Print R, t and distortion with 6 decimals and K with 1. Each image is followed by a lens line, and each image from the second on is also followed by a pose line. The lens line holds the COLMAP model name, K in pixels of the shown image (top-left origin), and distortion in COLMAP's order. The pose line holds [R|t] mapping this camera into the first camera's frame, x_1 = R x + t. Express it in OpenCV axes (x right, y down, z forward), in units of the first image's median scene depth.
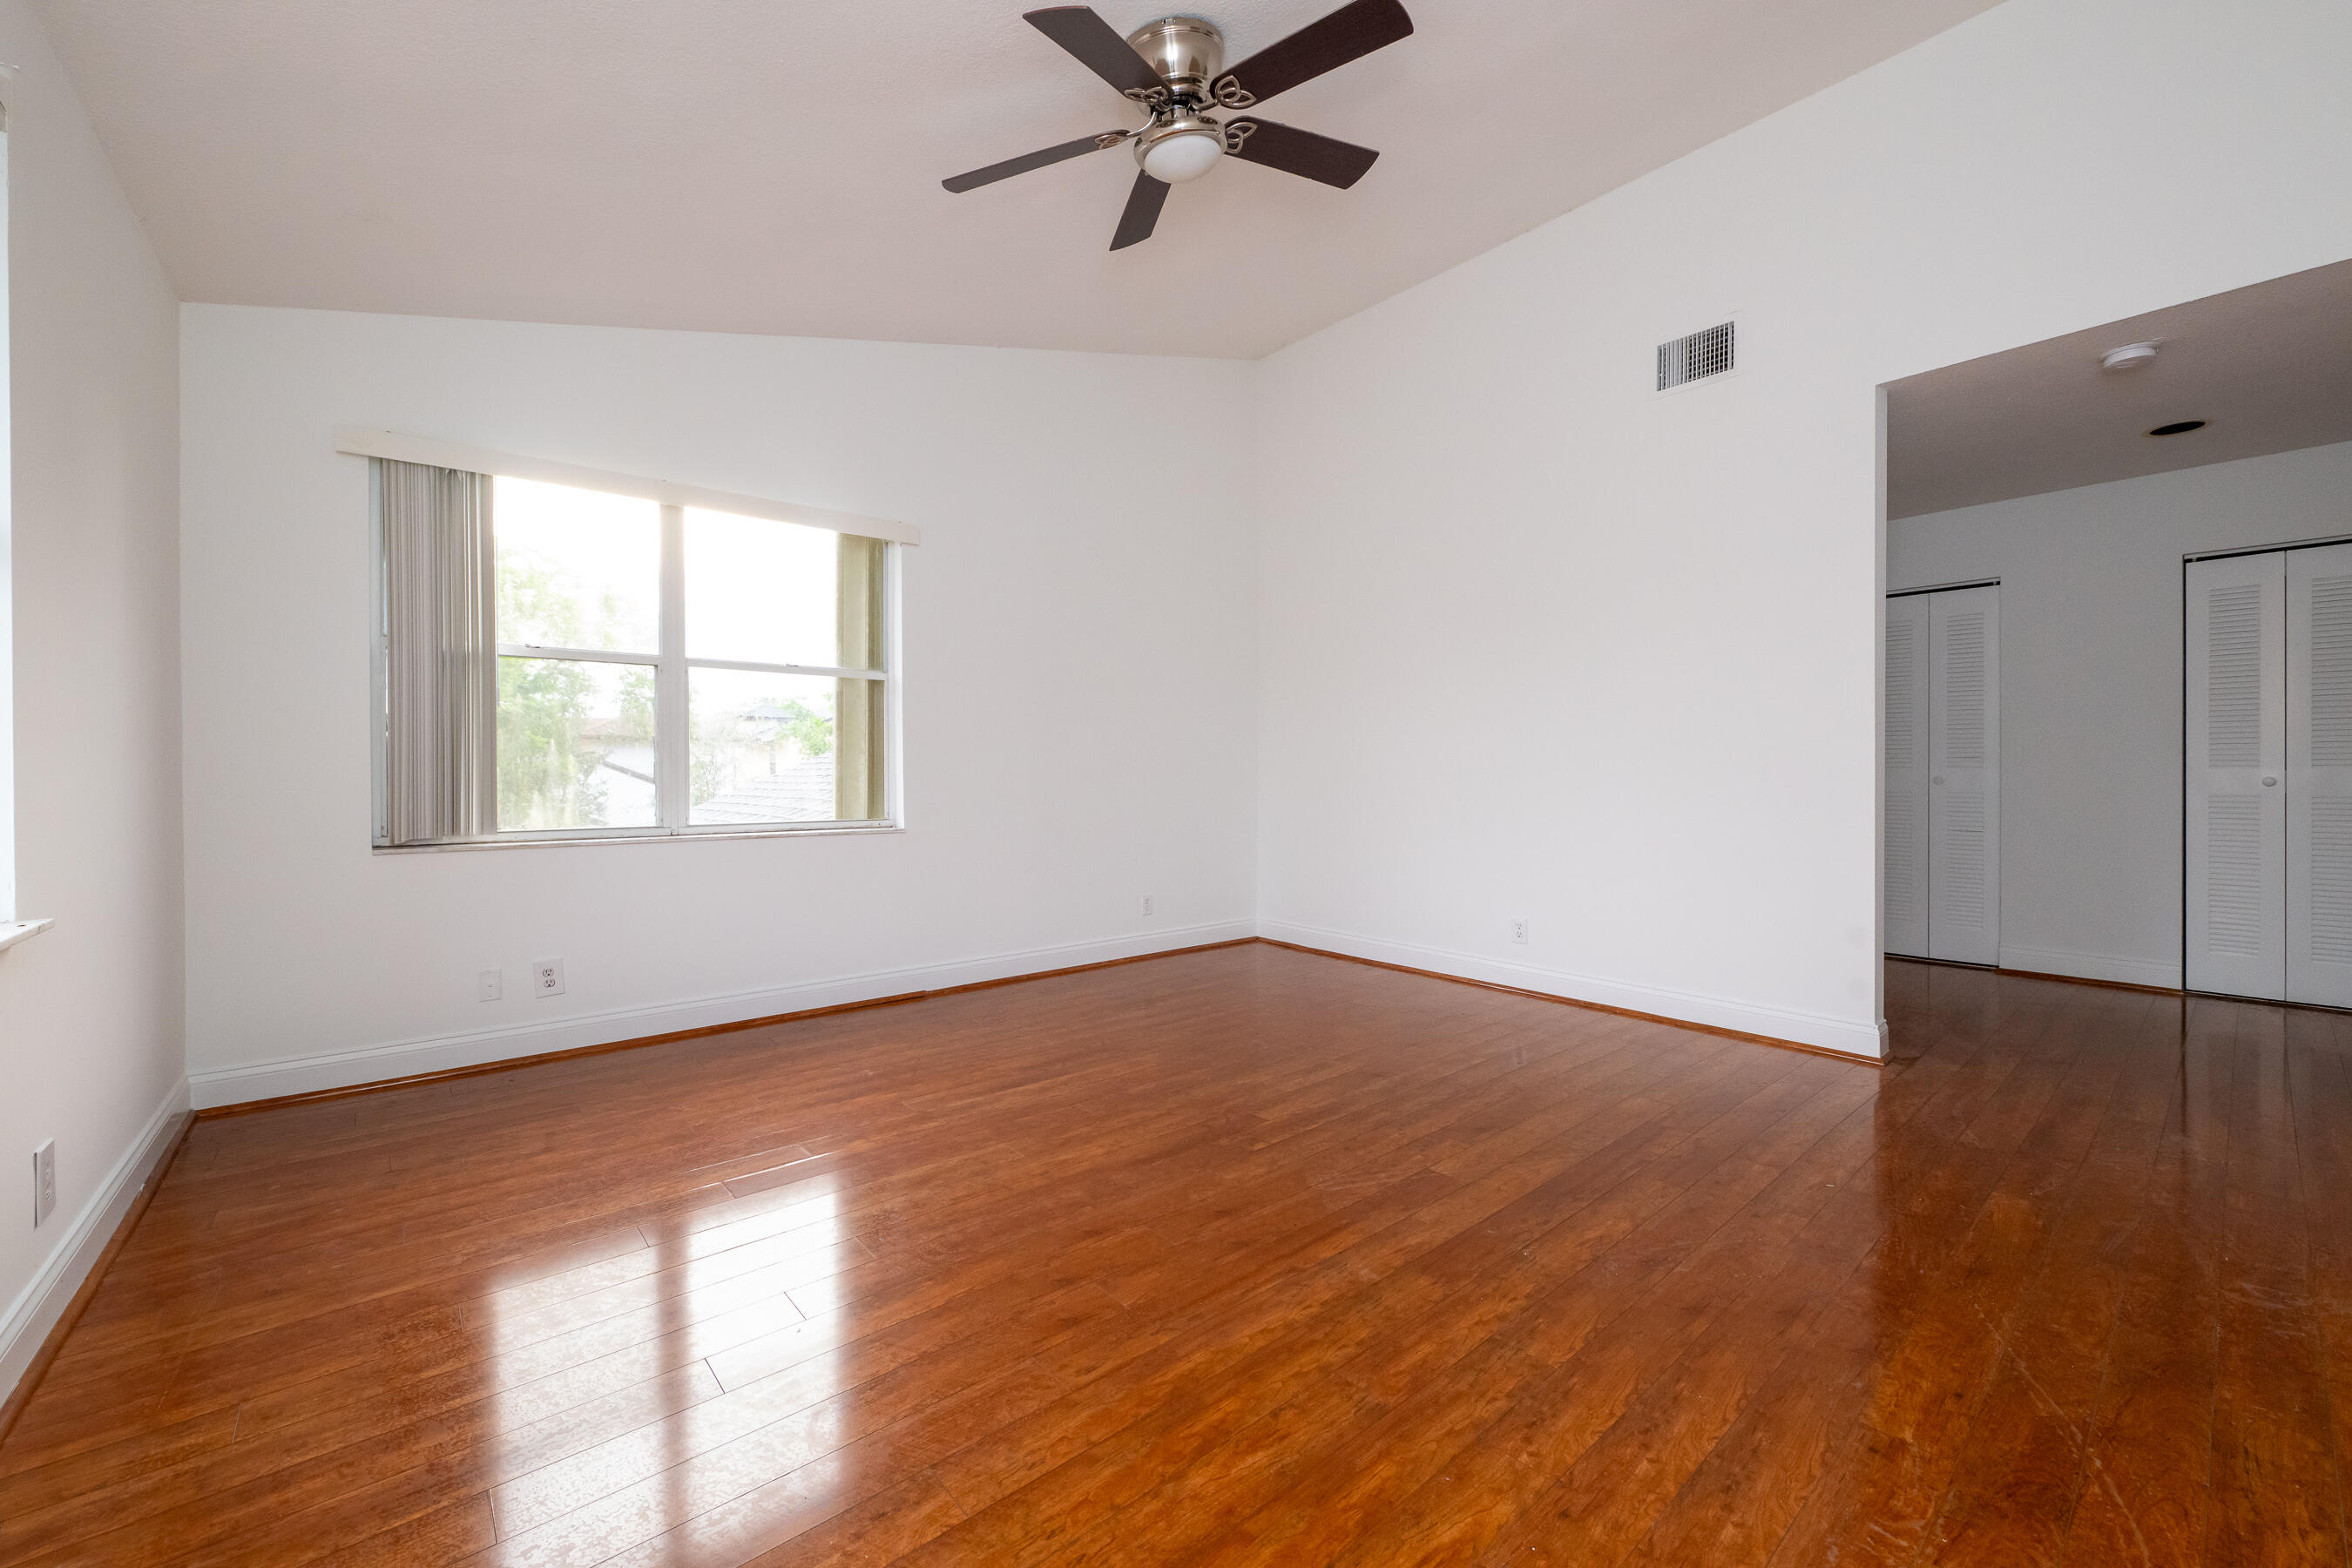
lens RADIAL K [[916.1, 0, 1170.5], [0, 916.1, 769.6], [0, 0, 1]] dist [0.000824, -0.000141]
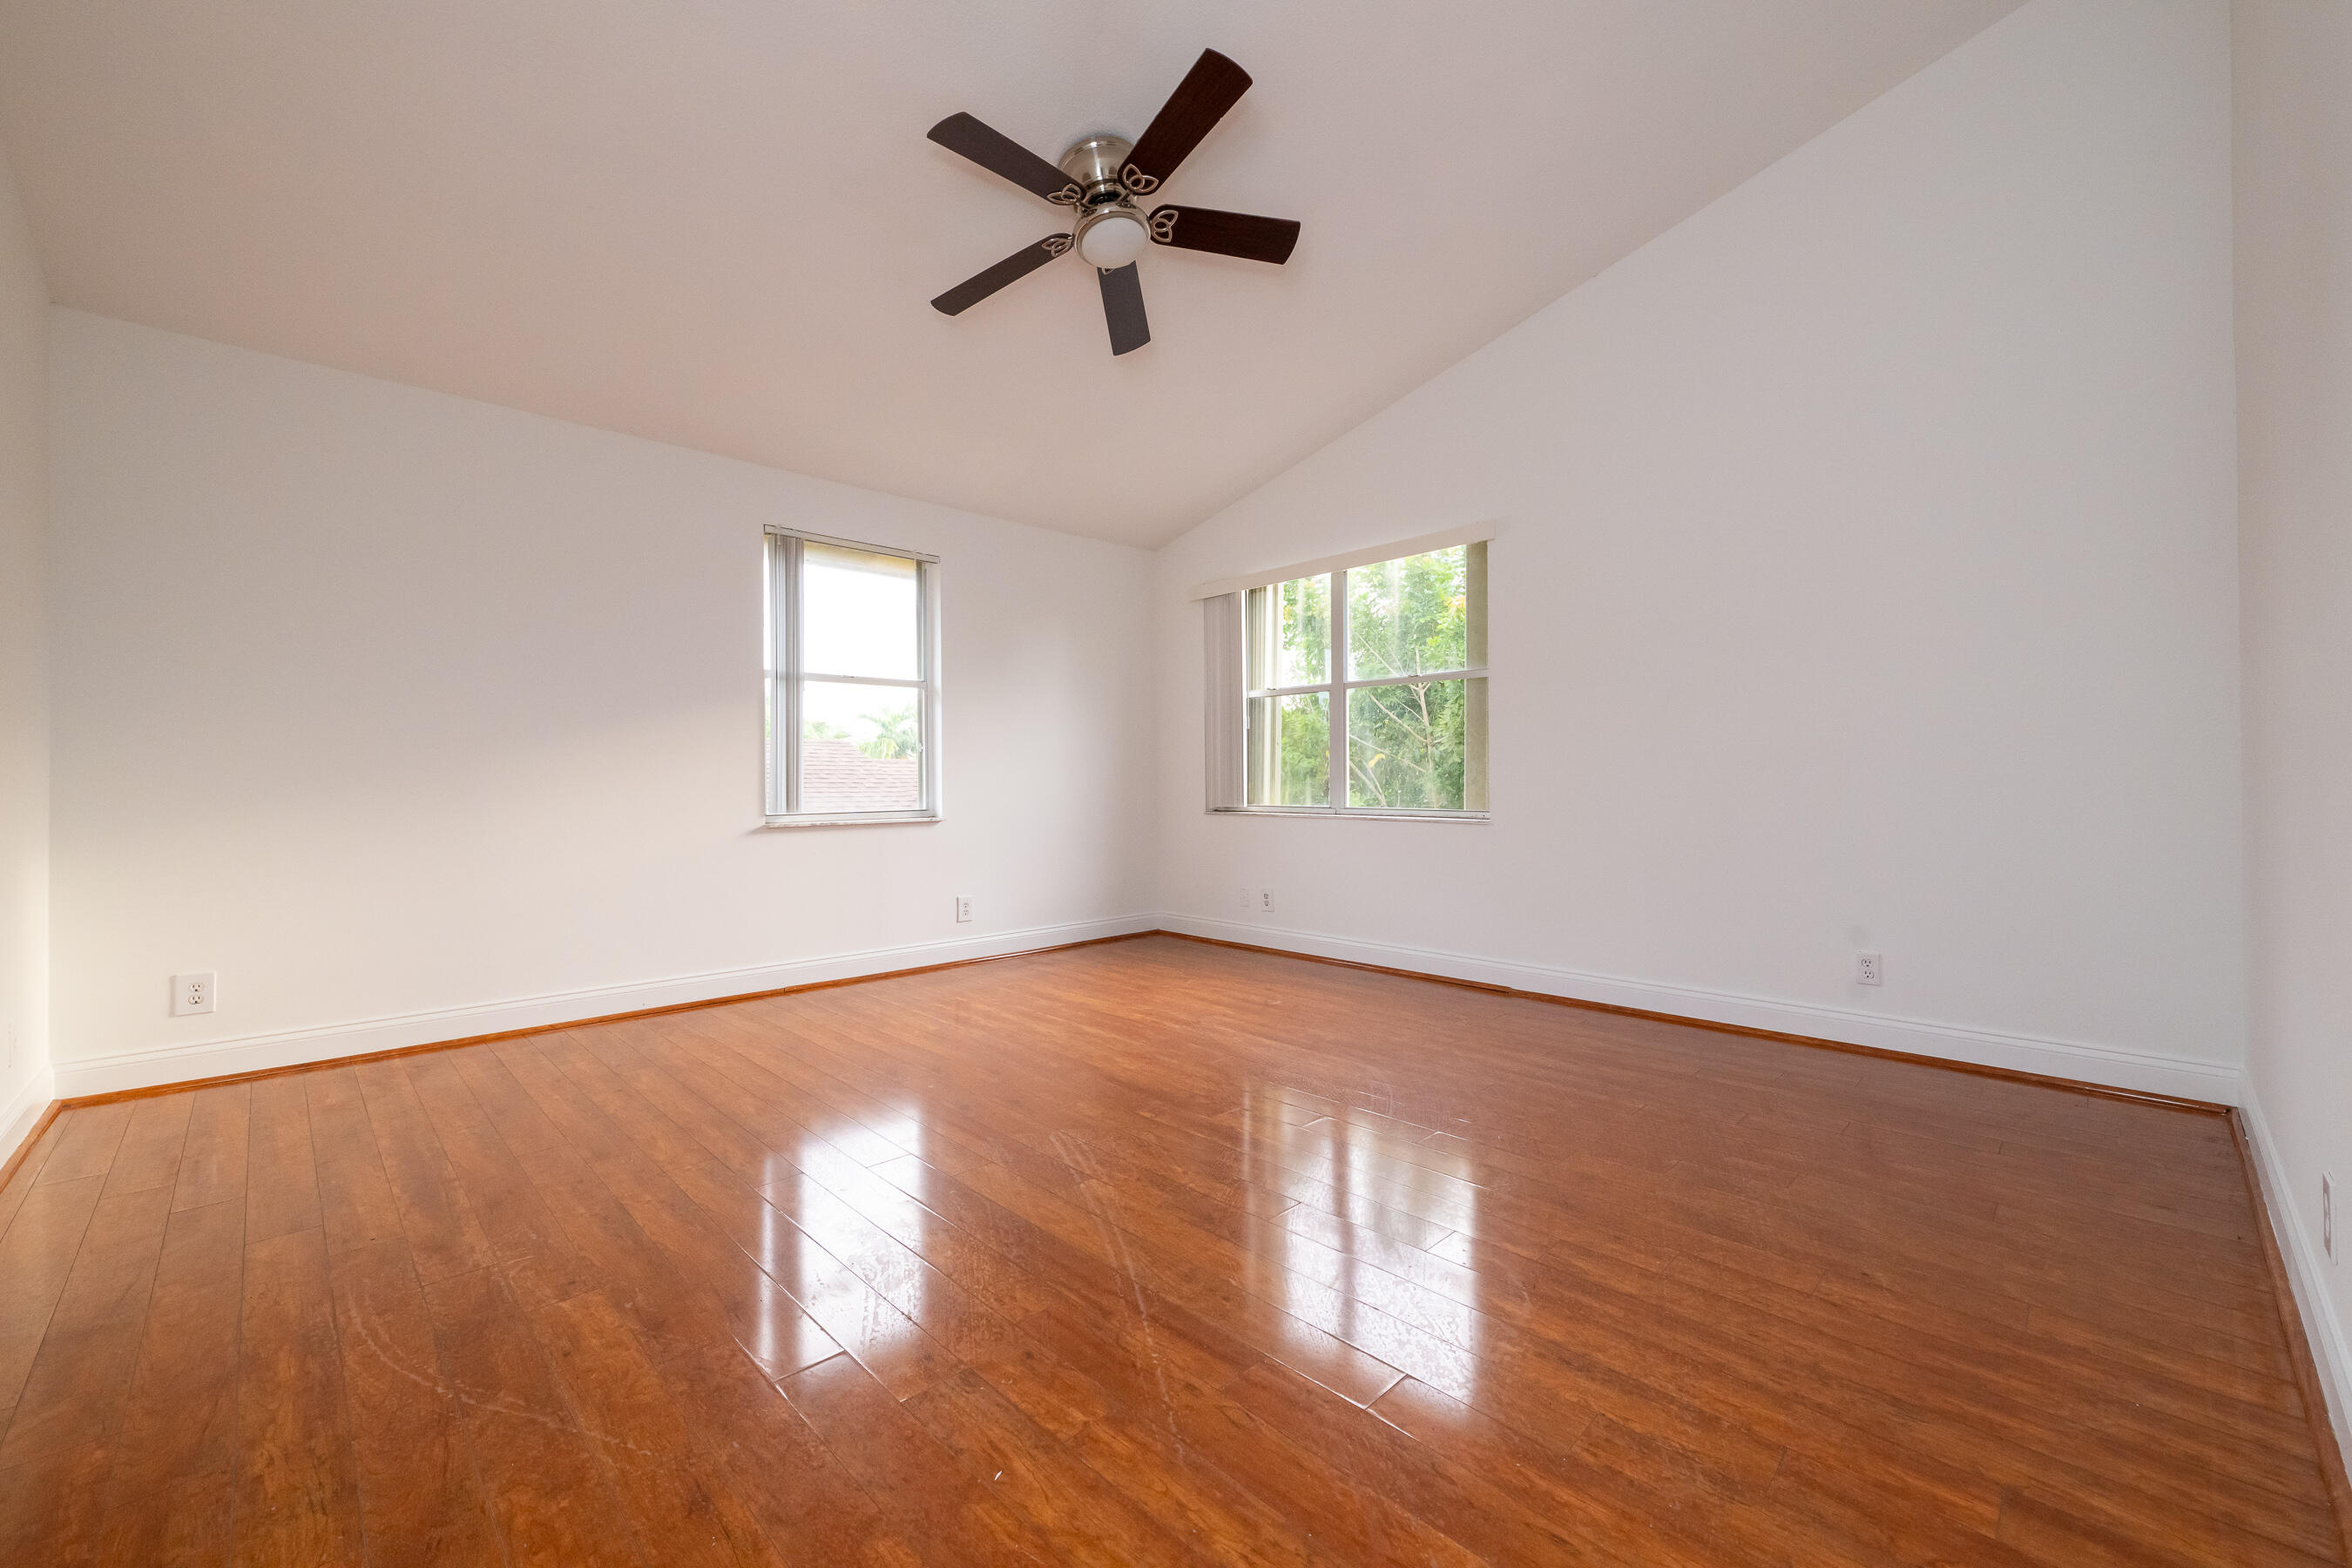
lens RADIAL K [[928.0, 0, 1180.8], [0, 928.0, 766.6], [0, 0, 1]] dist [0.001391, -0.000169]
pose [[0.072974, -0.013507, -0.997242, 1.745312], [0.006335, 0.999894, -0.013079, 0.038811], [0.997314, -0.005364, 0.073051, 1.439937]]
